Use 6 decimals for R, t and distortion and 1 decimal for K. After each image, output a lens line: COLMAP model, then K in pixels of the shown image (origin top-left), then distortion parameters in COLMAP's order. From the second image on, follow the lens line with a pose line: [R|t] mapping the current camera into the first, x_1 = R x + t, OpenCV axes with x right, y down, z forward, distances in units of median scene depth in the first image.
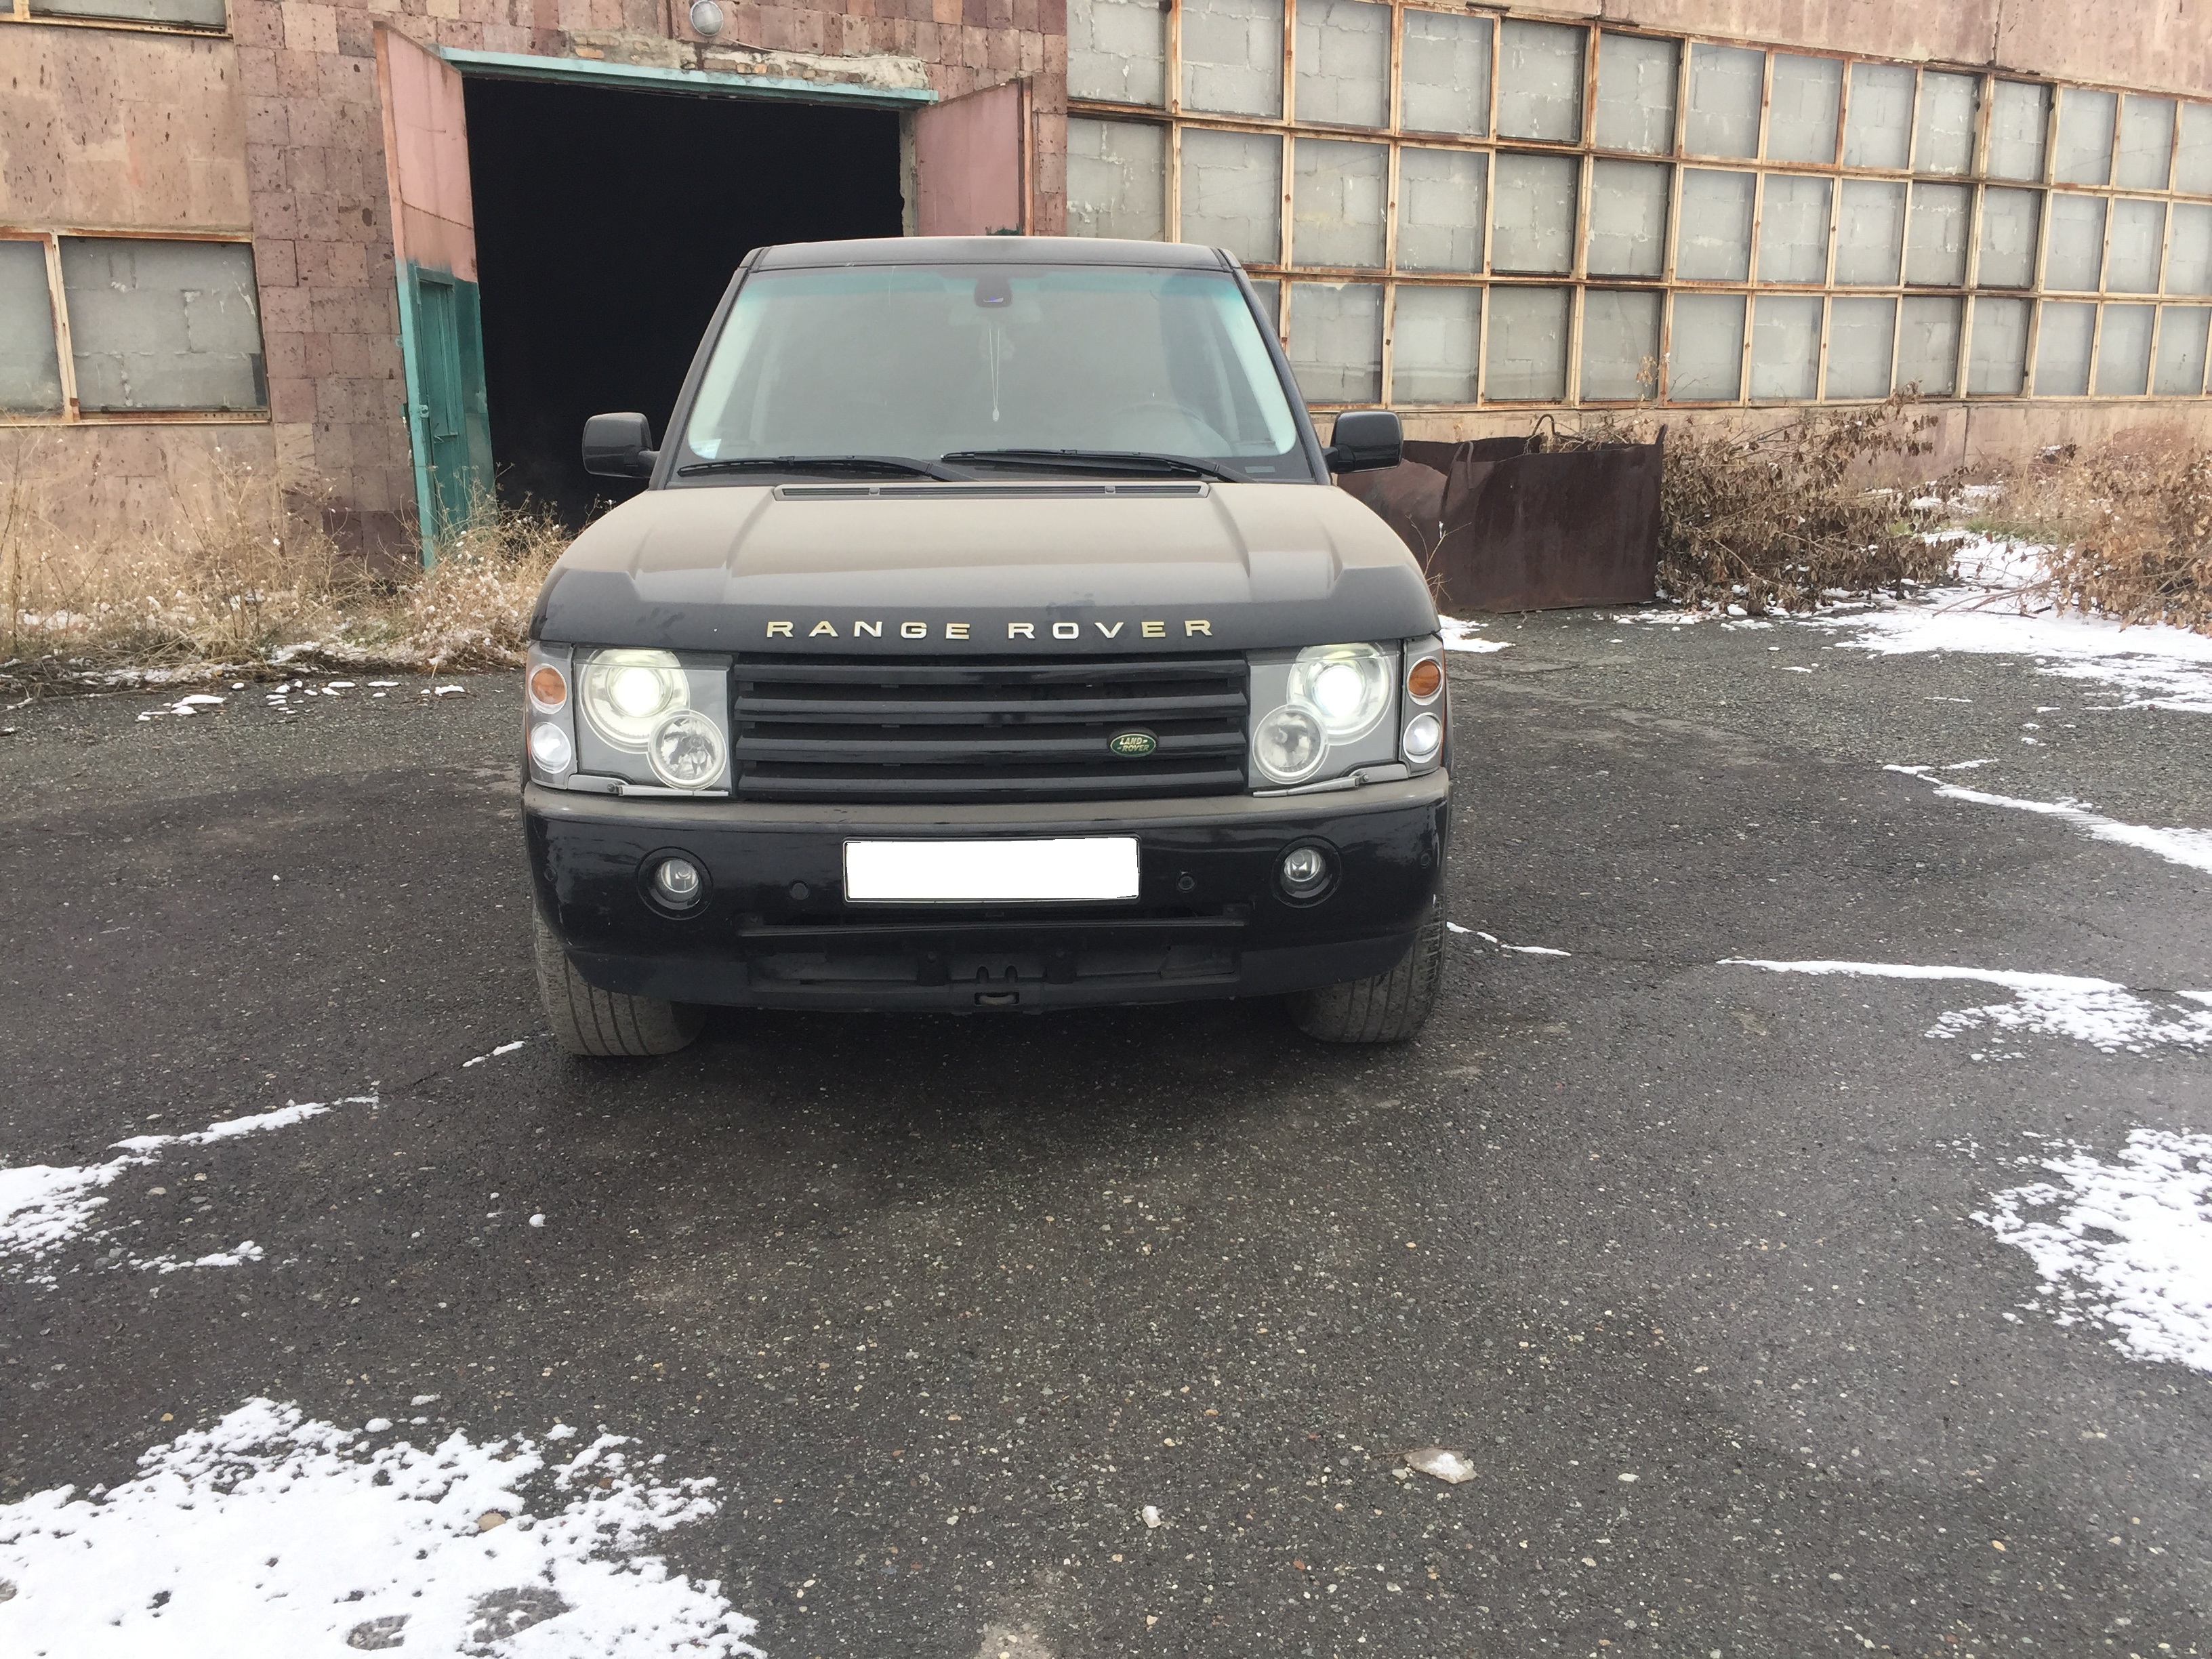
lens RADIAL K [[1895.5, 0, 1124.3], [0, 1895.5, 839.1], [0, 0, 1]] dist [0.070166, -0.072851]
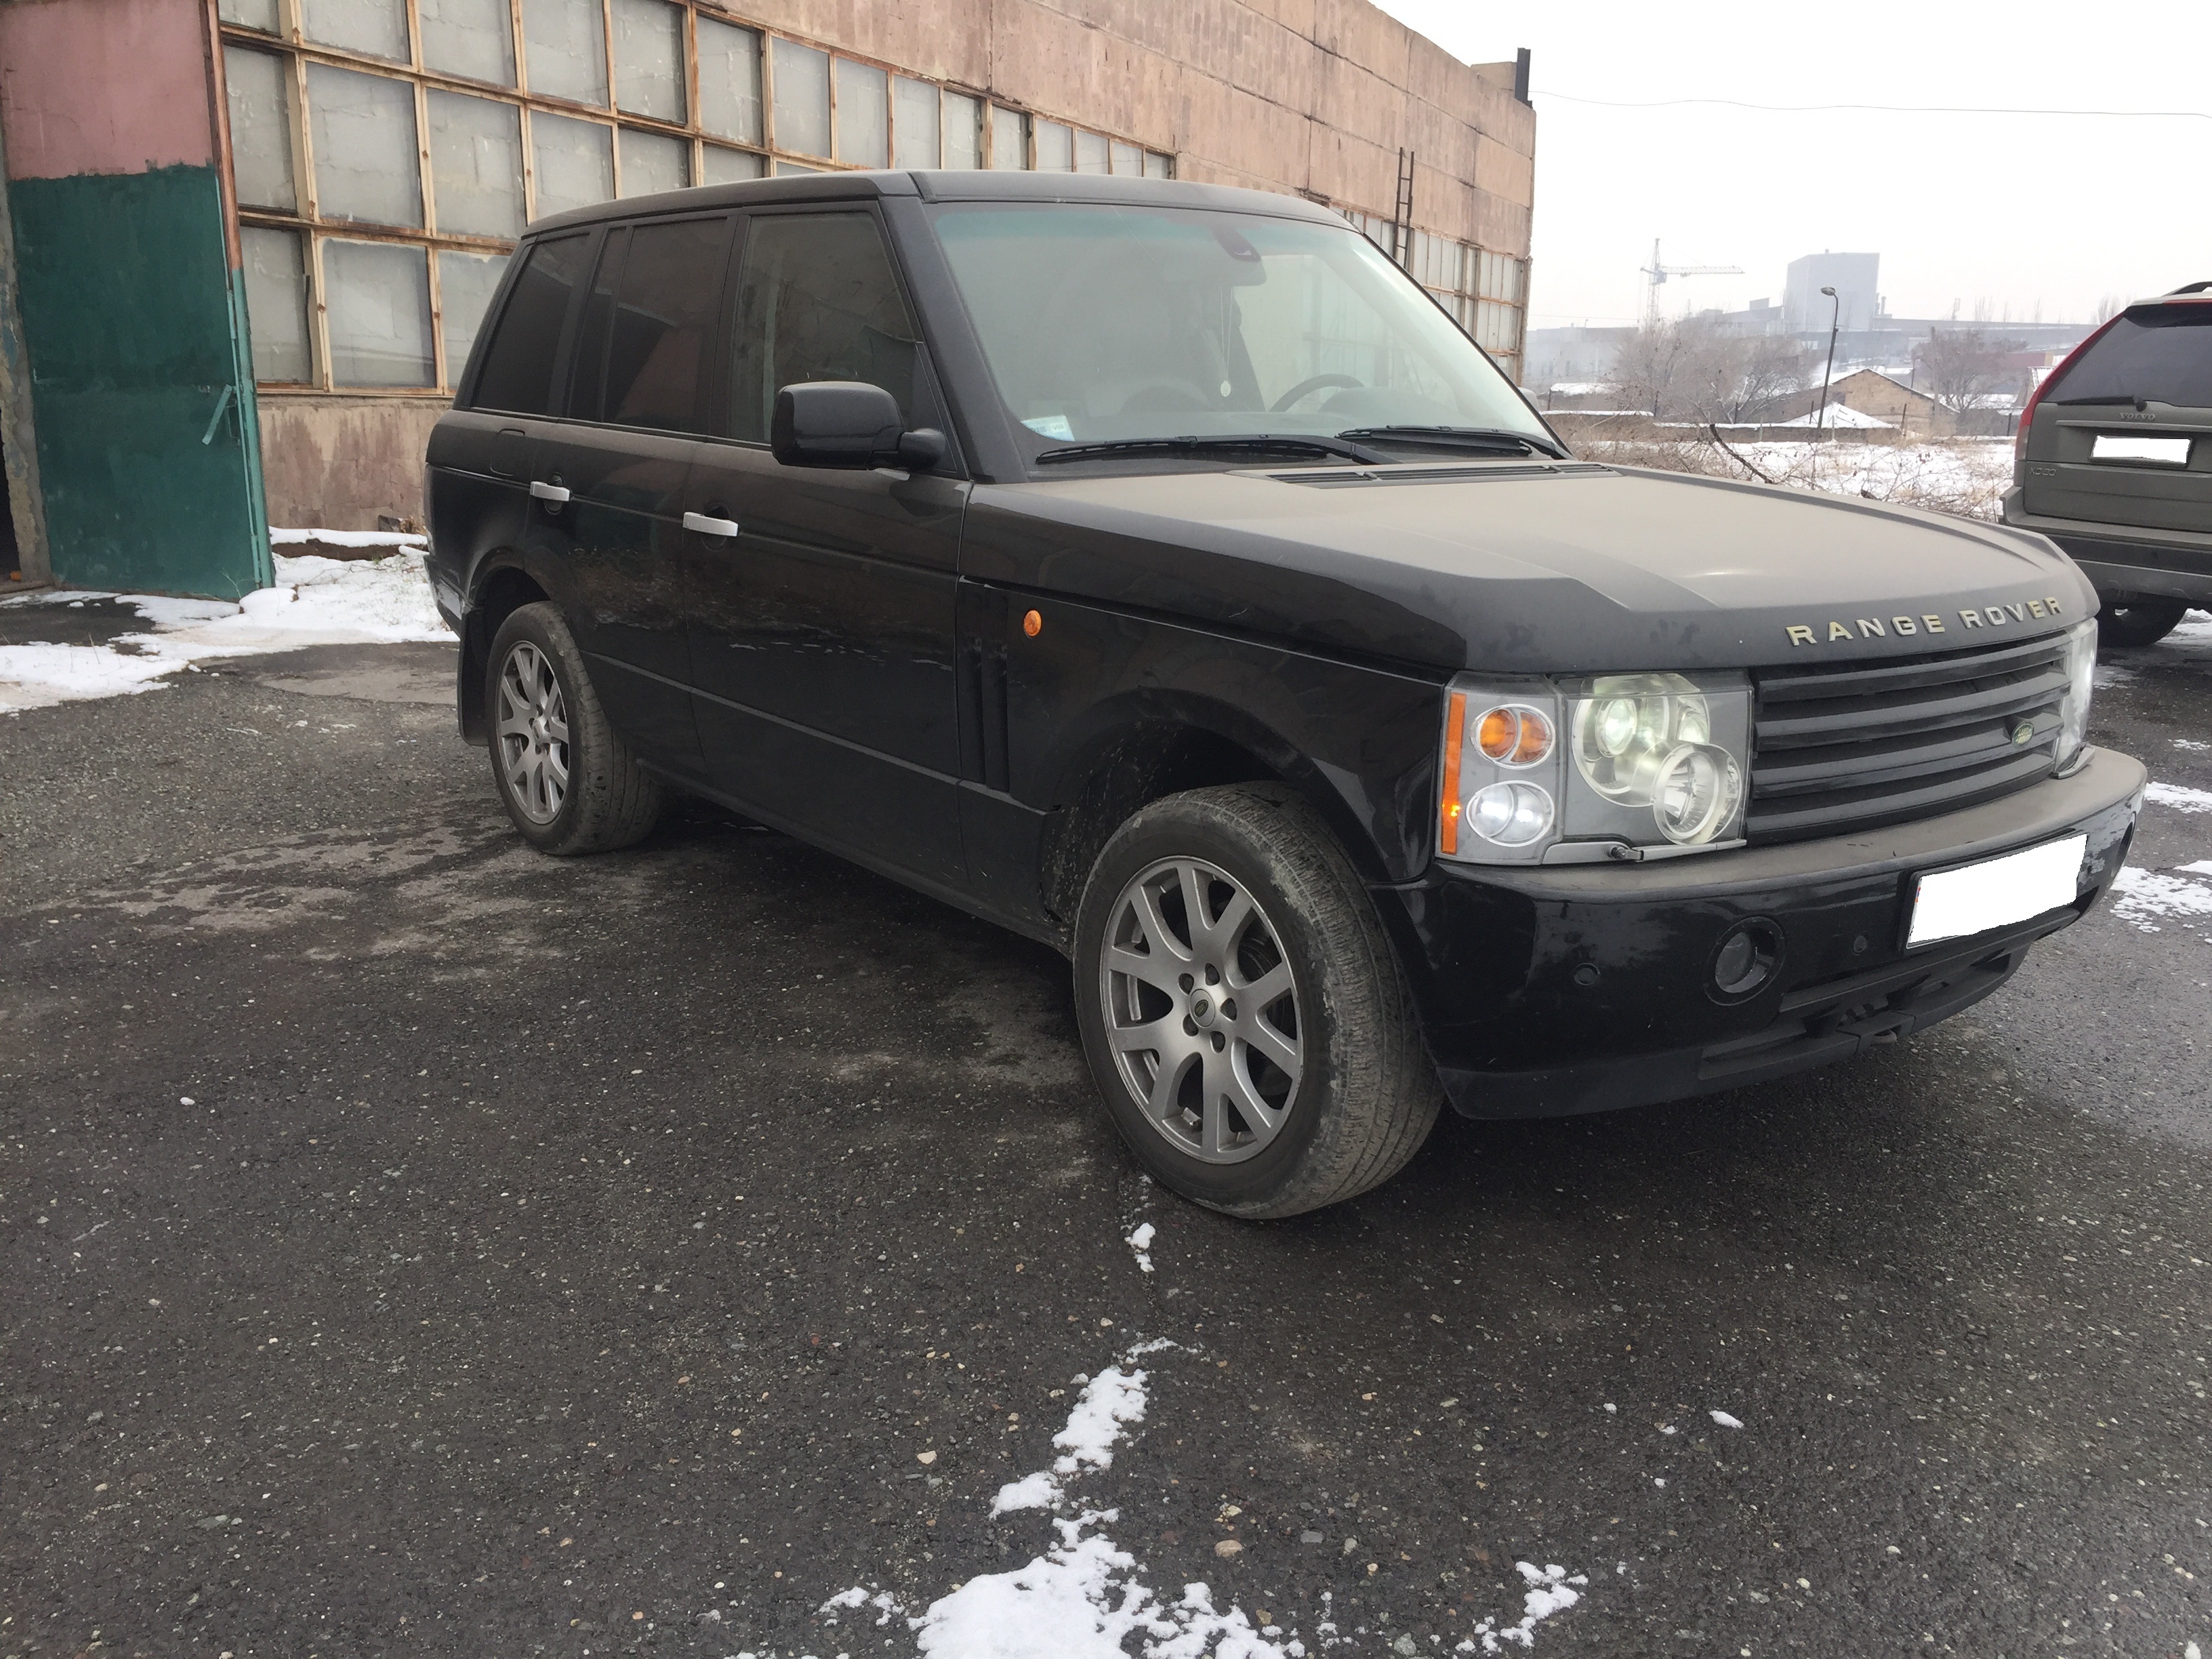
lens RADIAL K [[1895.5, 0, 1117.2], [0, 1895.5, 818.9], [0, 0, 1]] dist [0.070166, -0.072851]
pose [[0.817363, -0.116893, 0.564139, -0.184650], [0.121237, 0.992172, 0.029928, -0.018788], [-0.563222, 0.043933, 0.825137, 0.099231]]
